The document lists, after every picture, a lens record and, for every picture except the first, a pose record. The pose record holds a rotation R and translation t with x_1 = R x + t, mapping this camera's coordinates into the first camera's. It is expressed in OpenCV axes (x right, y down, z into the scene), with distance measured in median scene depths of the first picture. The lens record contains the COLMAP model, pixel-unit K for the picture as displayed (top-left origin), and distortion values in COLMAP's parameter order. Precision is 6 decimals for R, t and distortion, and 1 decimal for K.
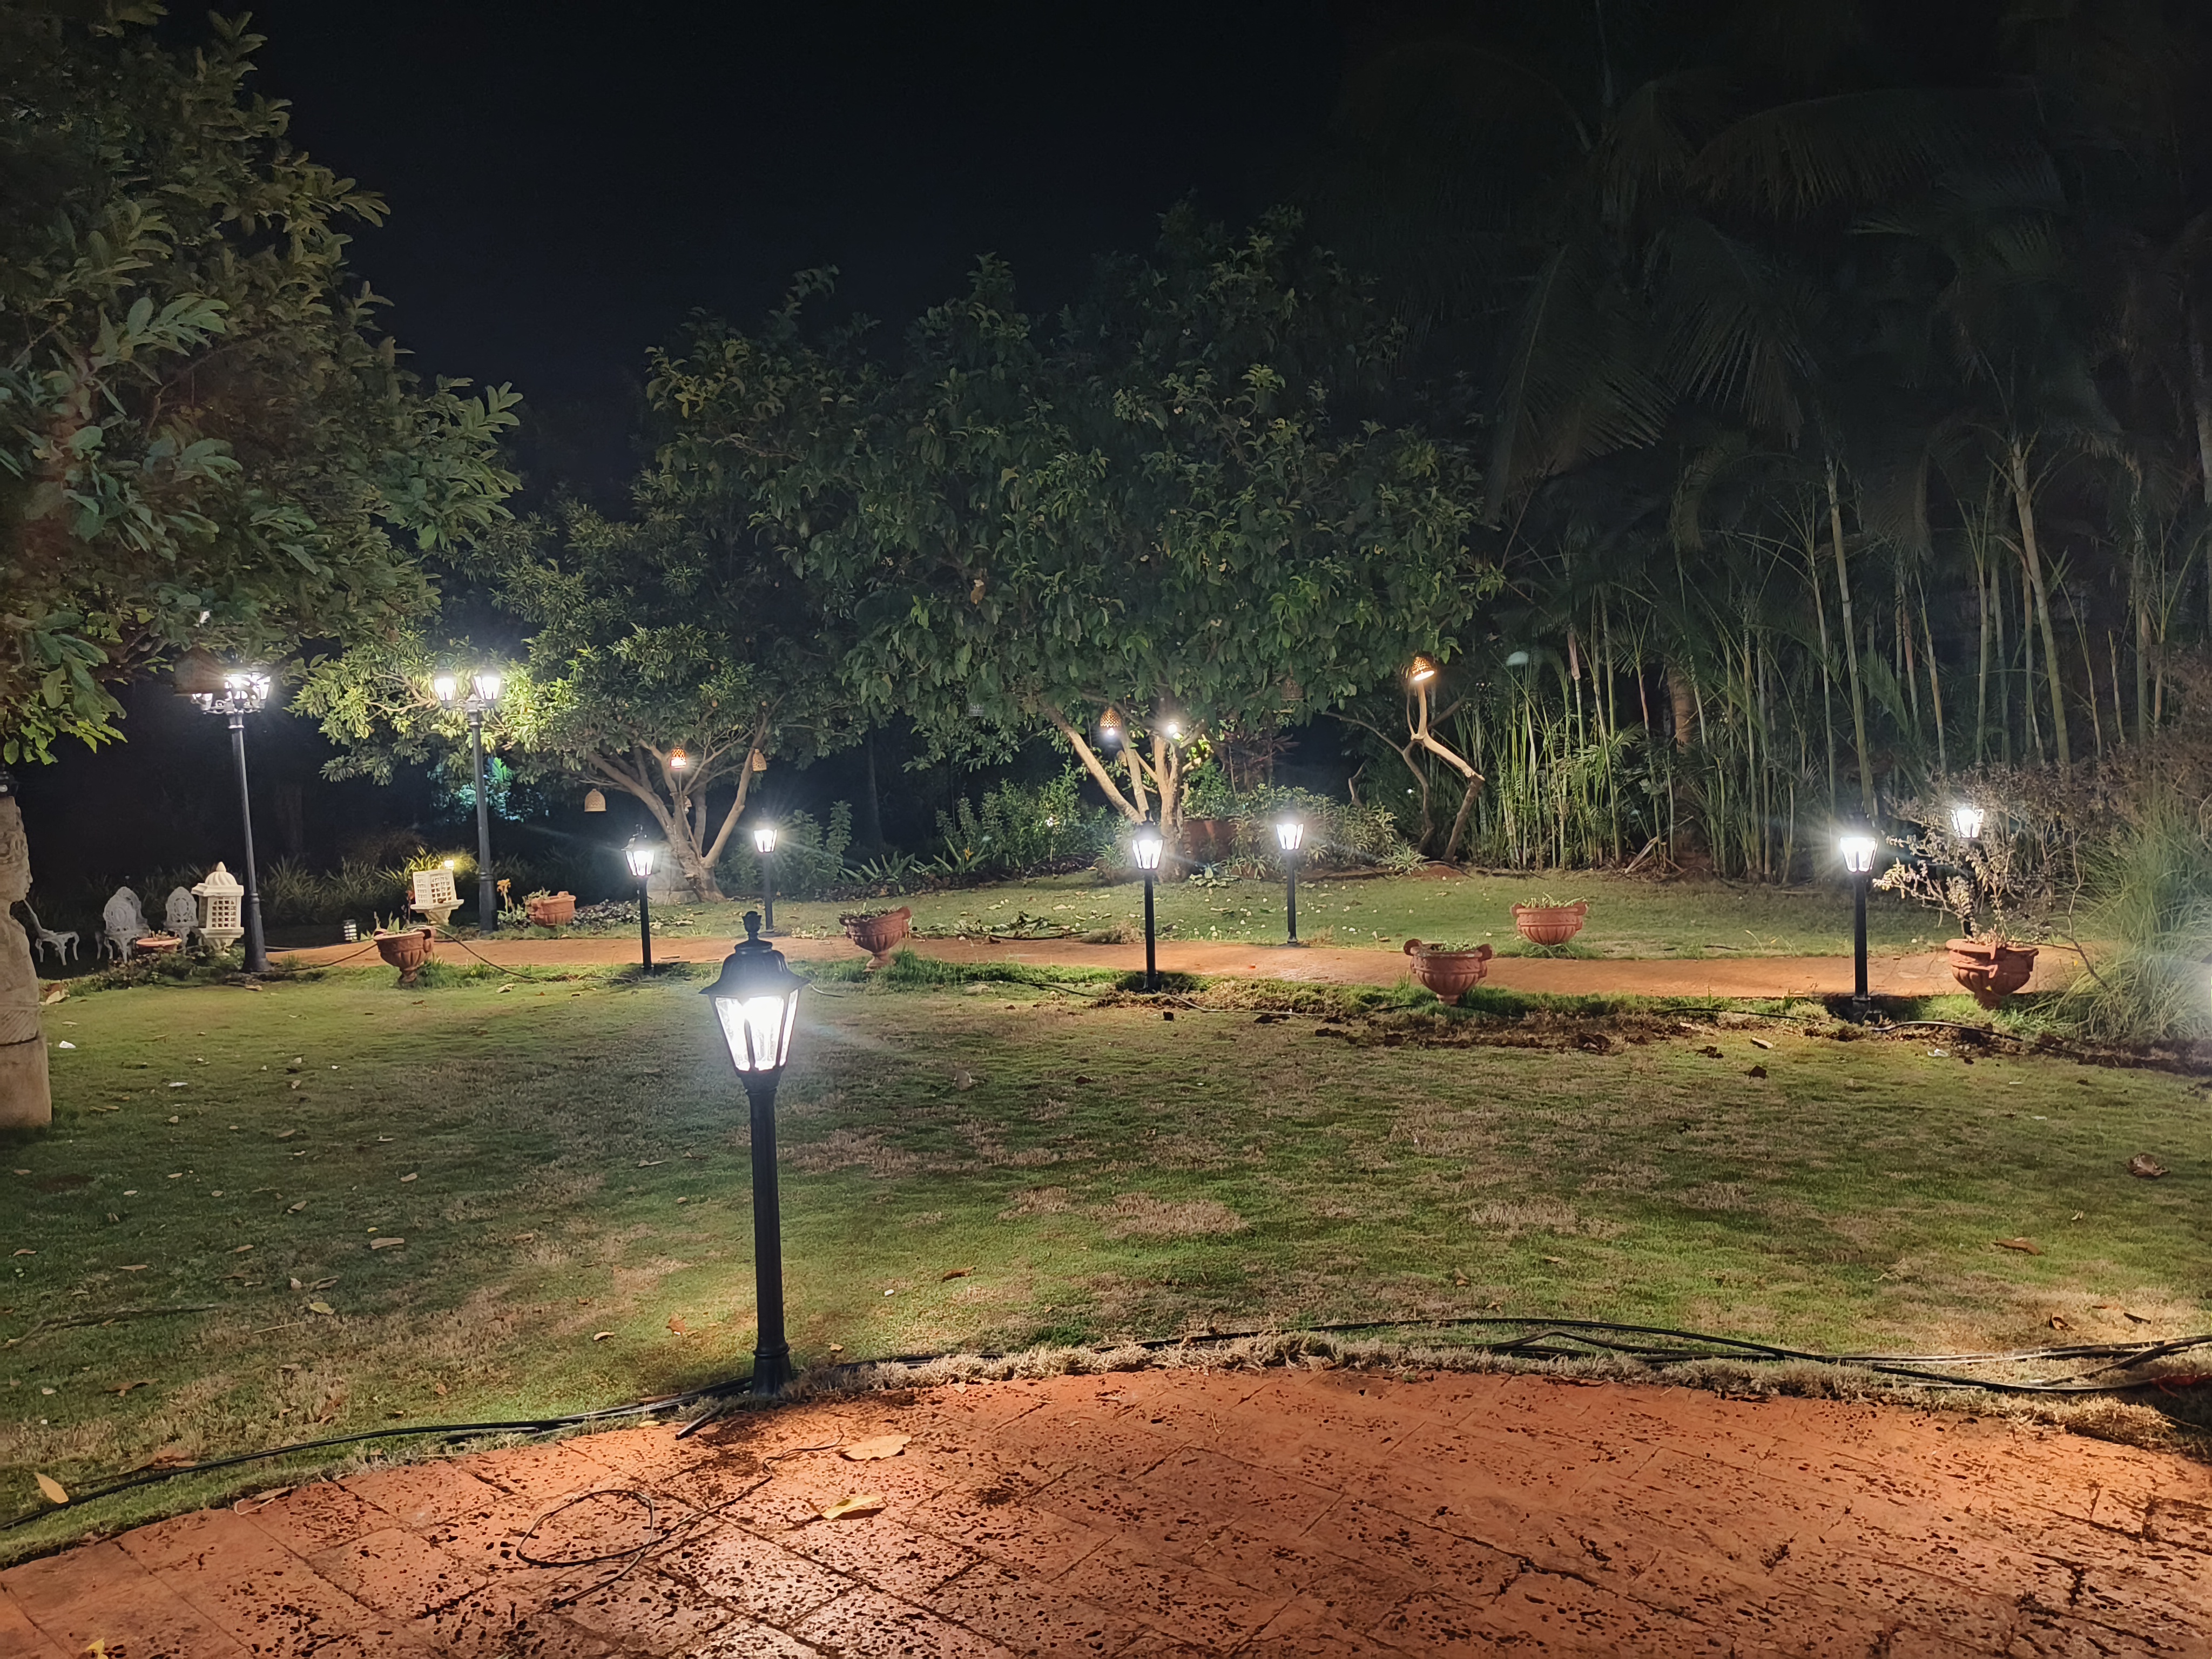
lens RADIAL K [[1499.4, 0, 1112.4], [0, 1499.4, 840.4], [0, 0, 1]] dist [0.050509, -0.061775]
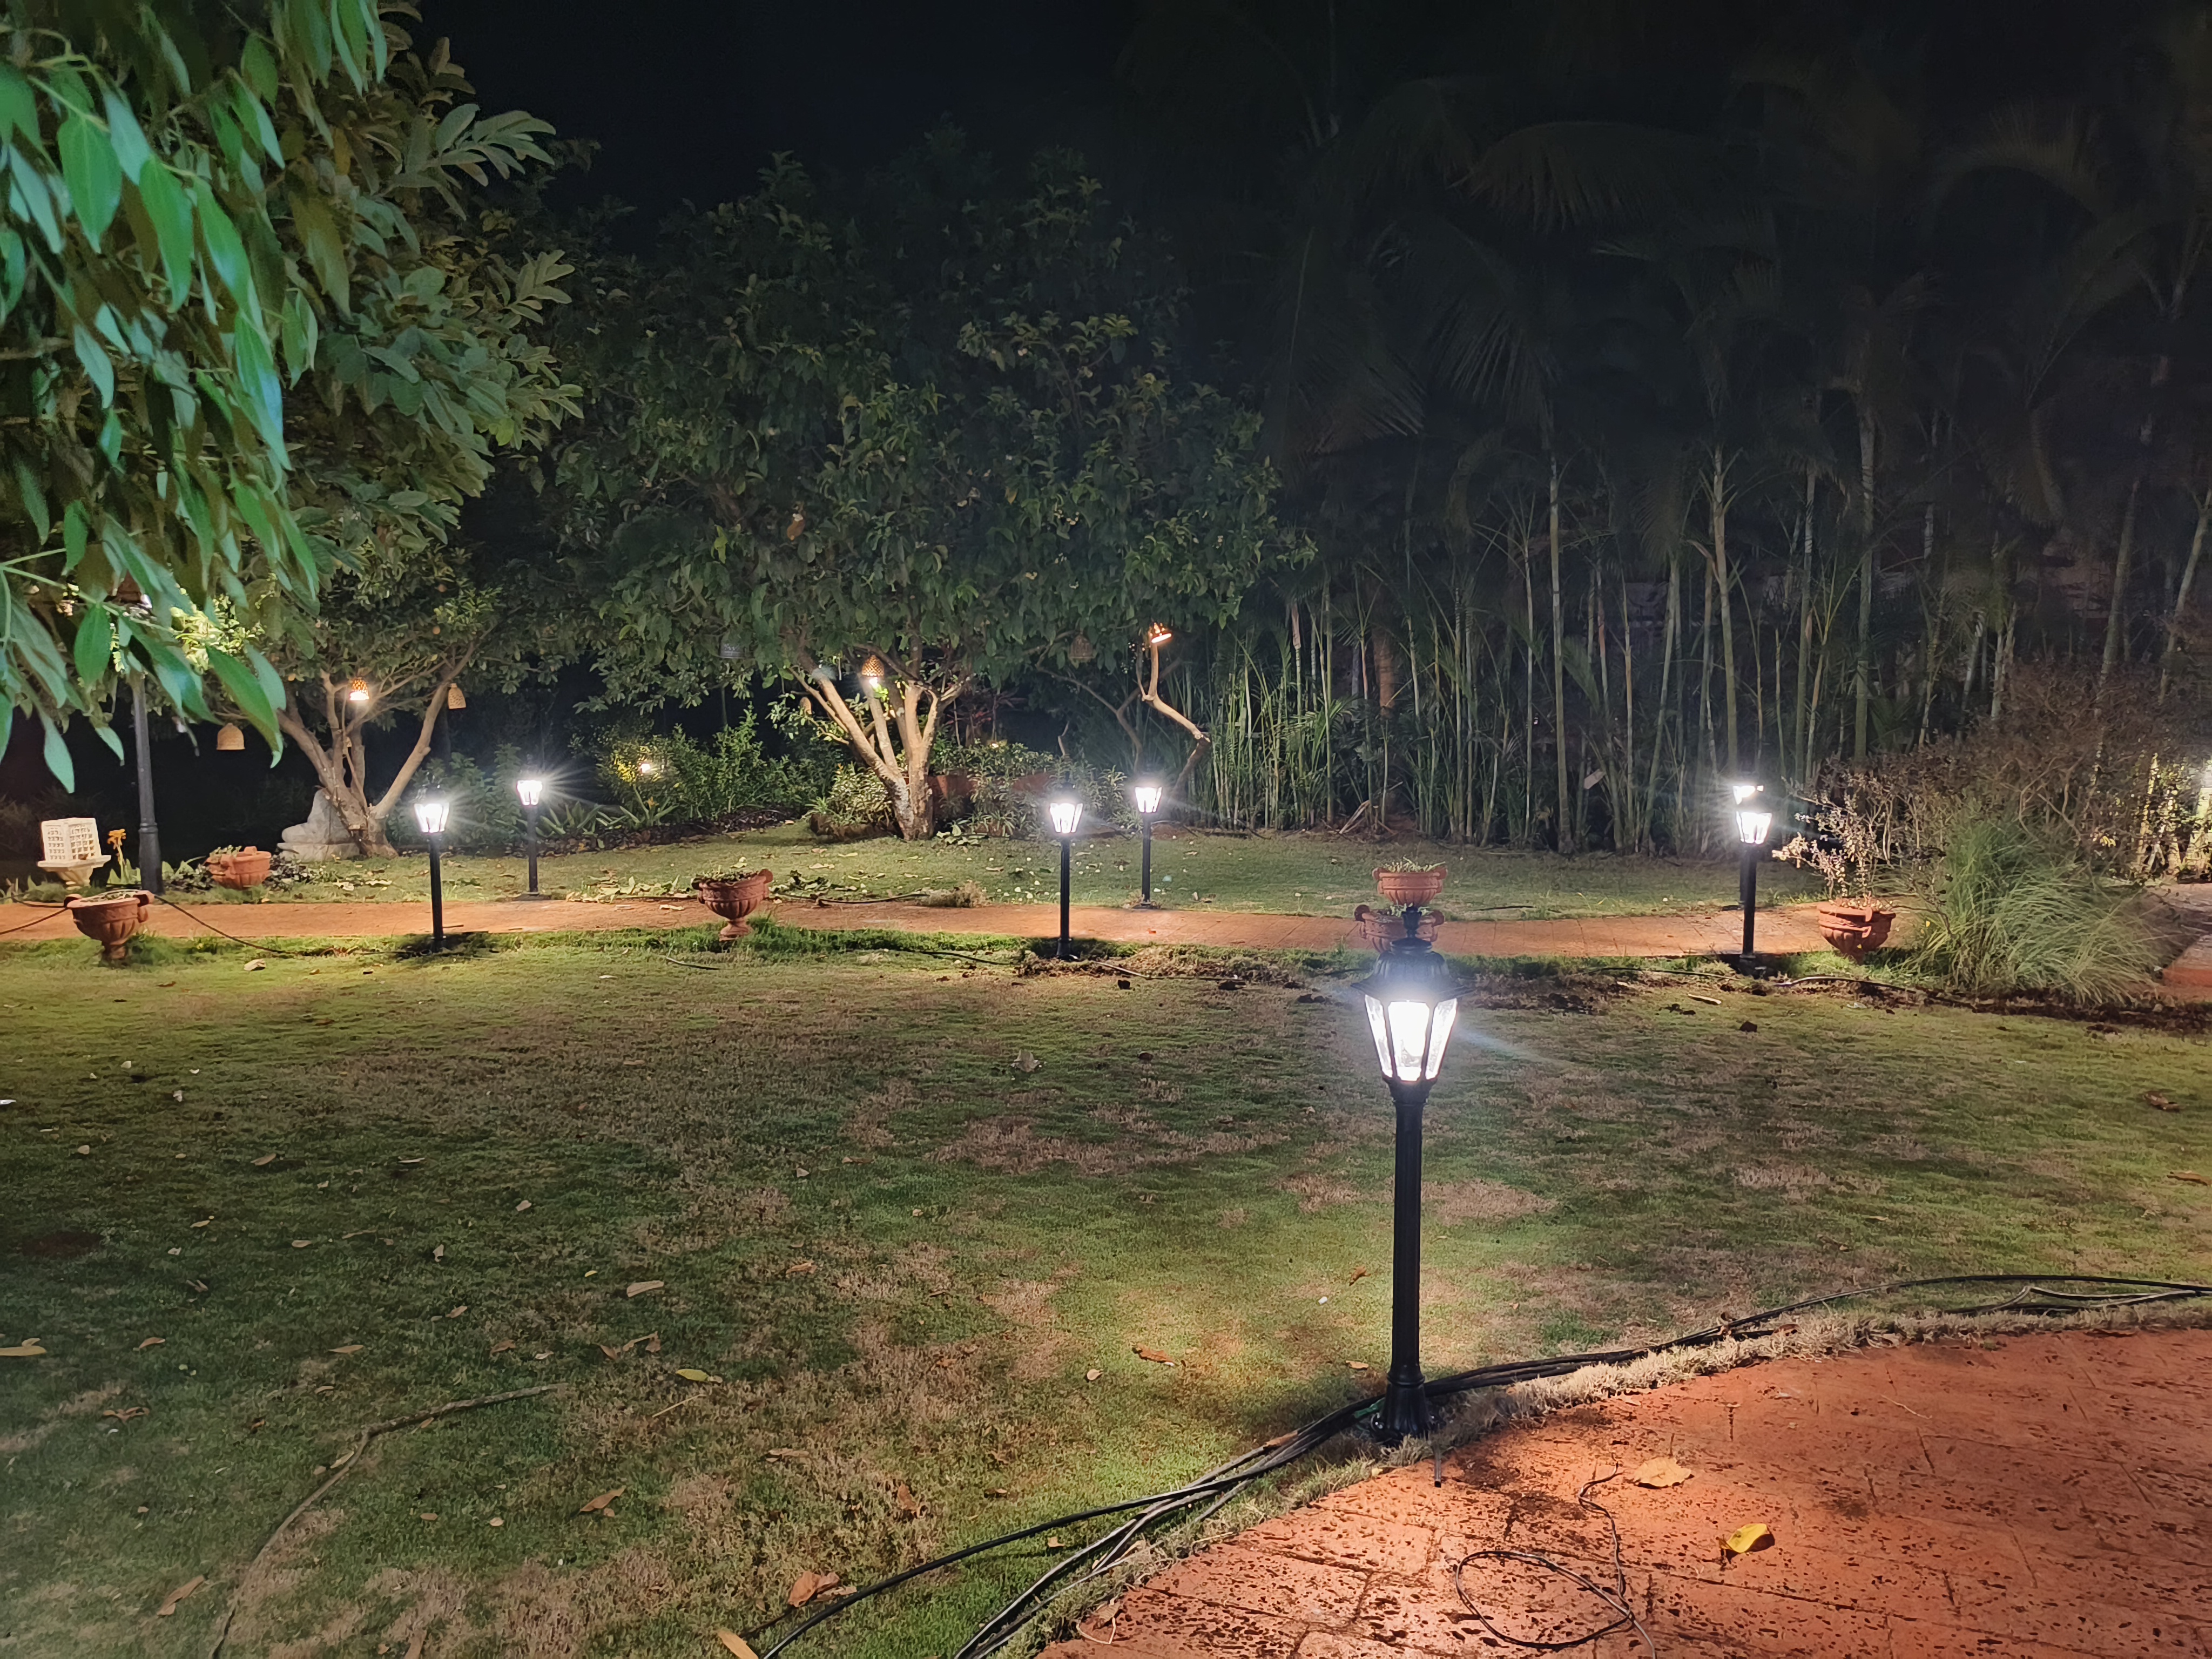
lens RADIAL K [[1499.4, 0, 1112.4], [0, 1499.4, 840.4], [0, 0, 1]] dist [0.050509, -0.061775]
pose [[0.950076, 0.007351, 0.311932, -0.207890], [-0.017888, 0.999361, 0.030932, -0.005241], [-0.311506, -0.034968, 0.949601, 0.058504]]
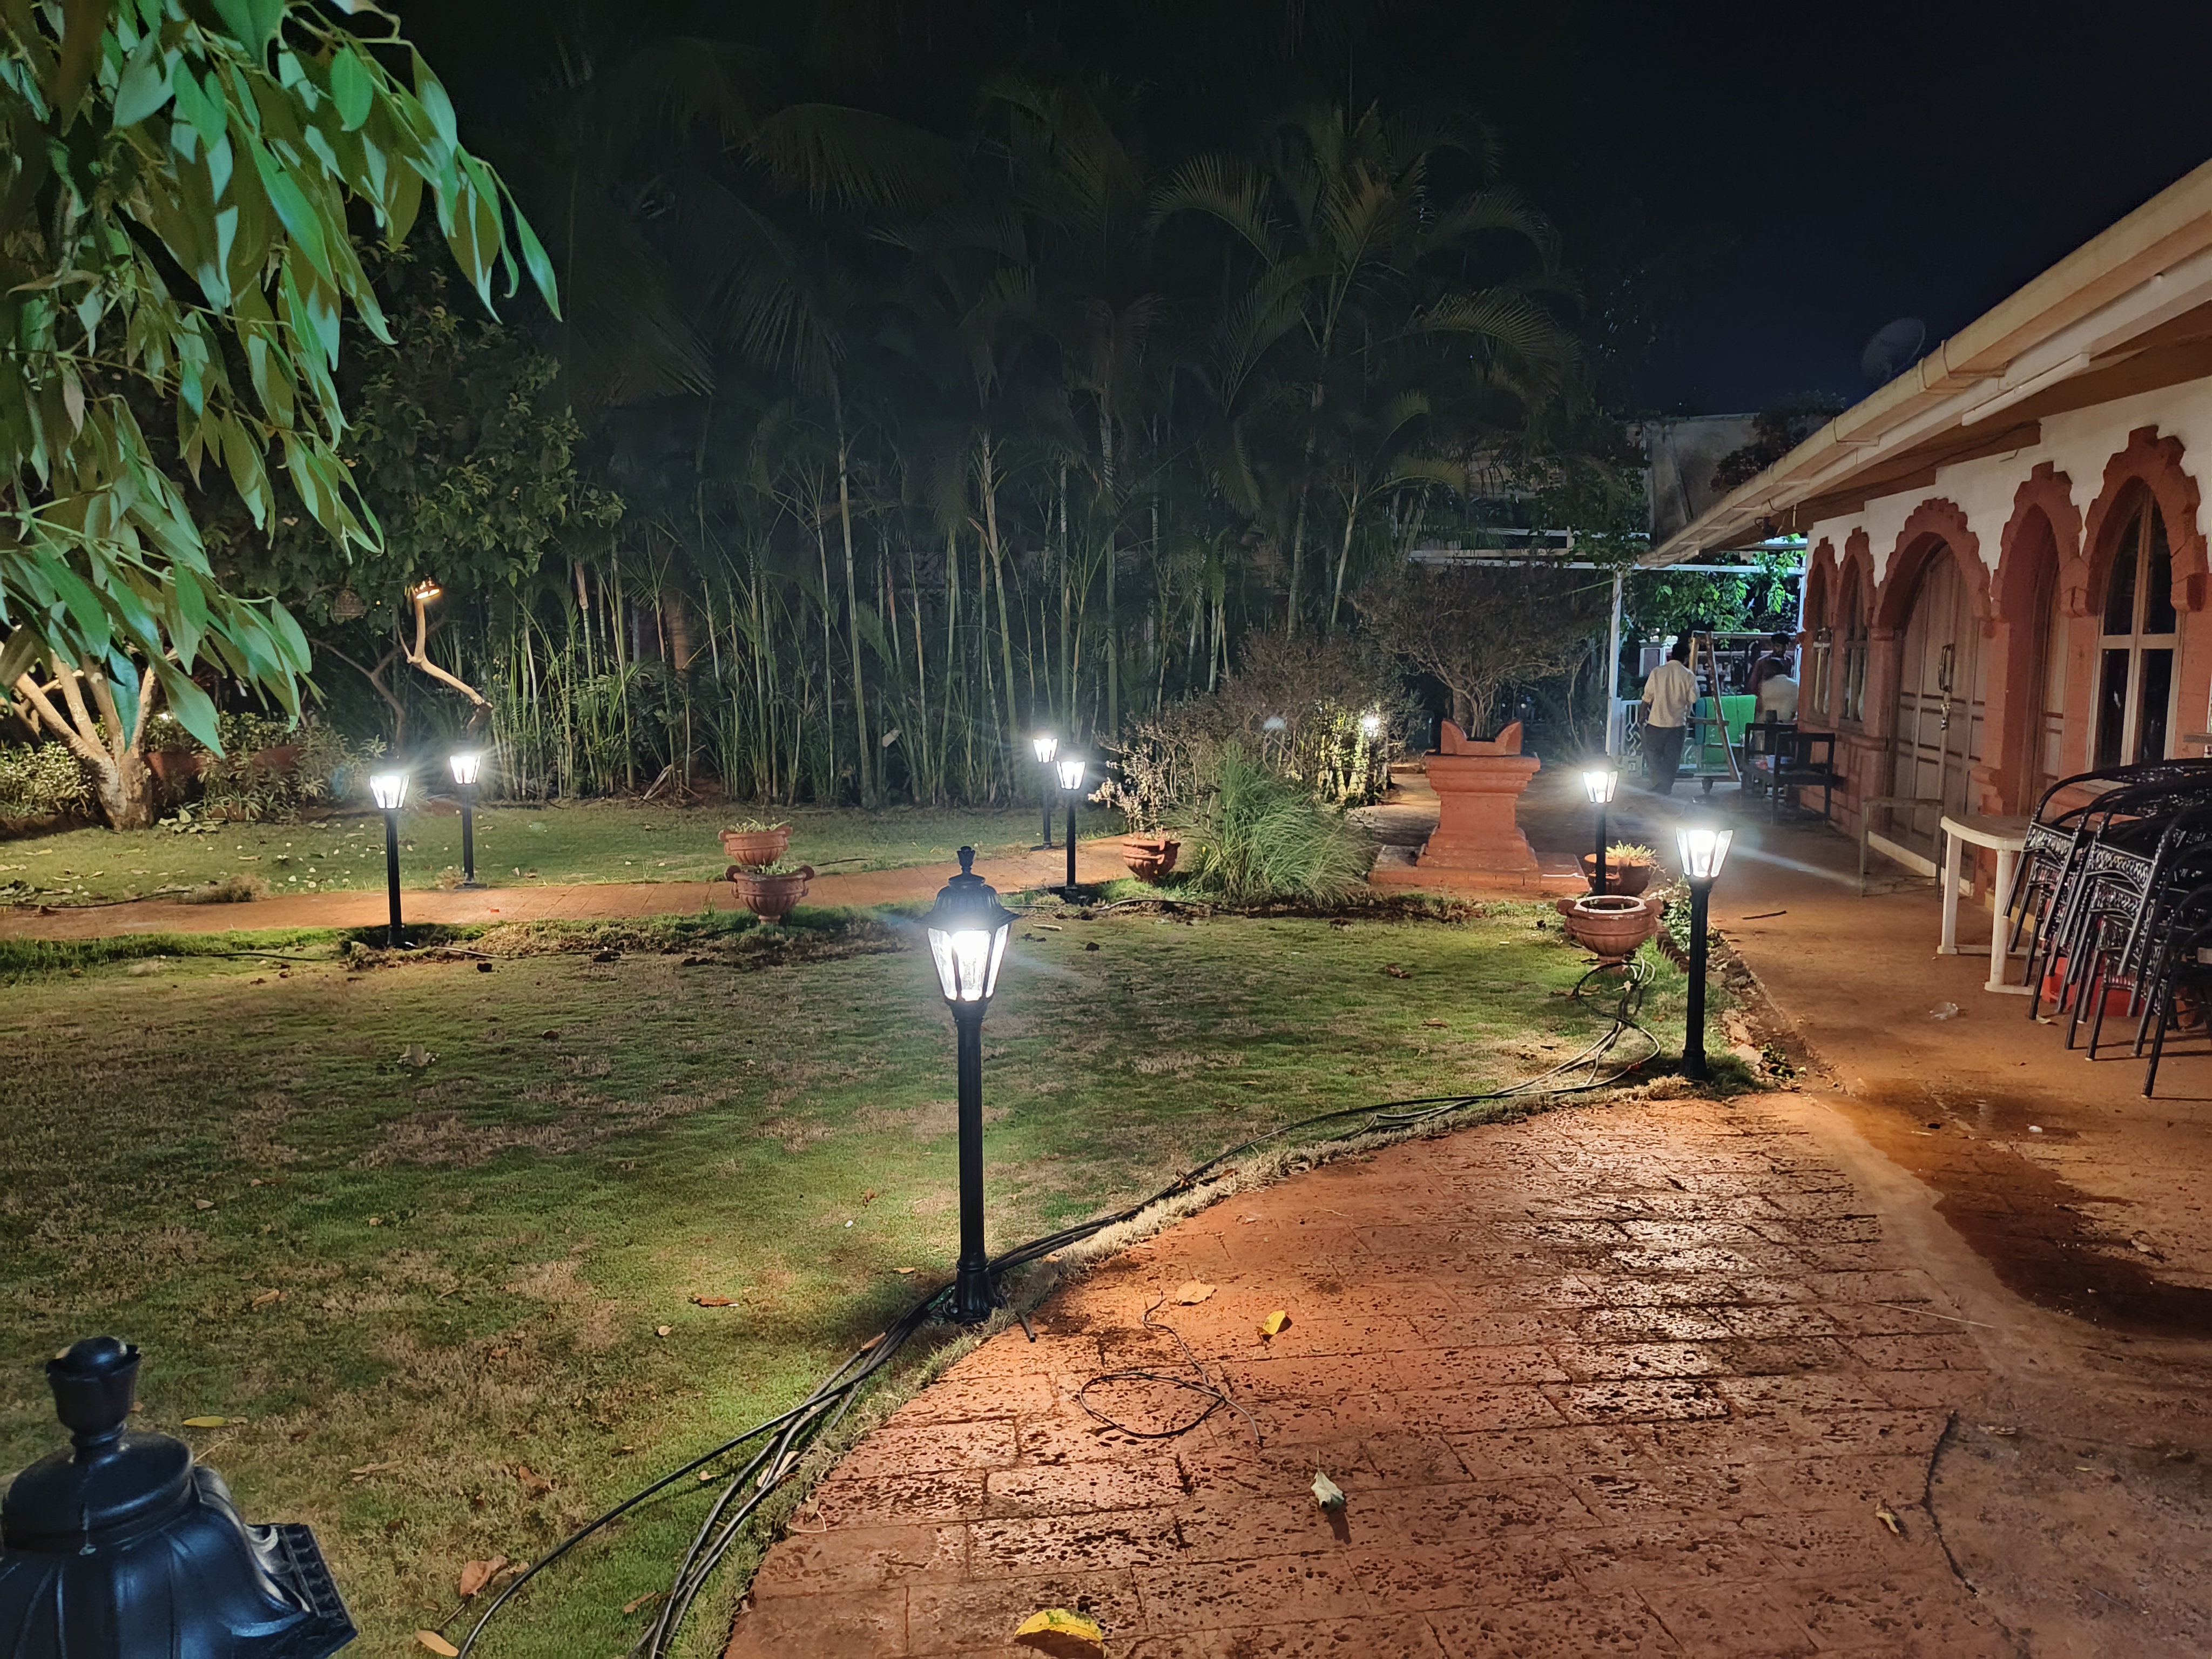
lens RADIAL K [[1499.4, 0, 1112.4], [0, 1499.4, 840.4], [0, 0, 1]] dist [0.050509, -0.061775]
pose [[0.690424, -0.051408, 0.721576, -0.270885], [0.016729, 0.998340, 0.055120, -0.003471], [-0.723212, -0.025985, 0.690137, 0.067534]]
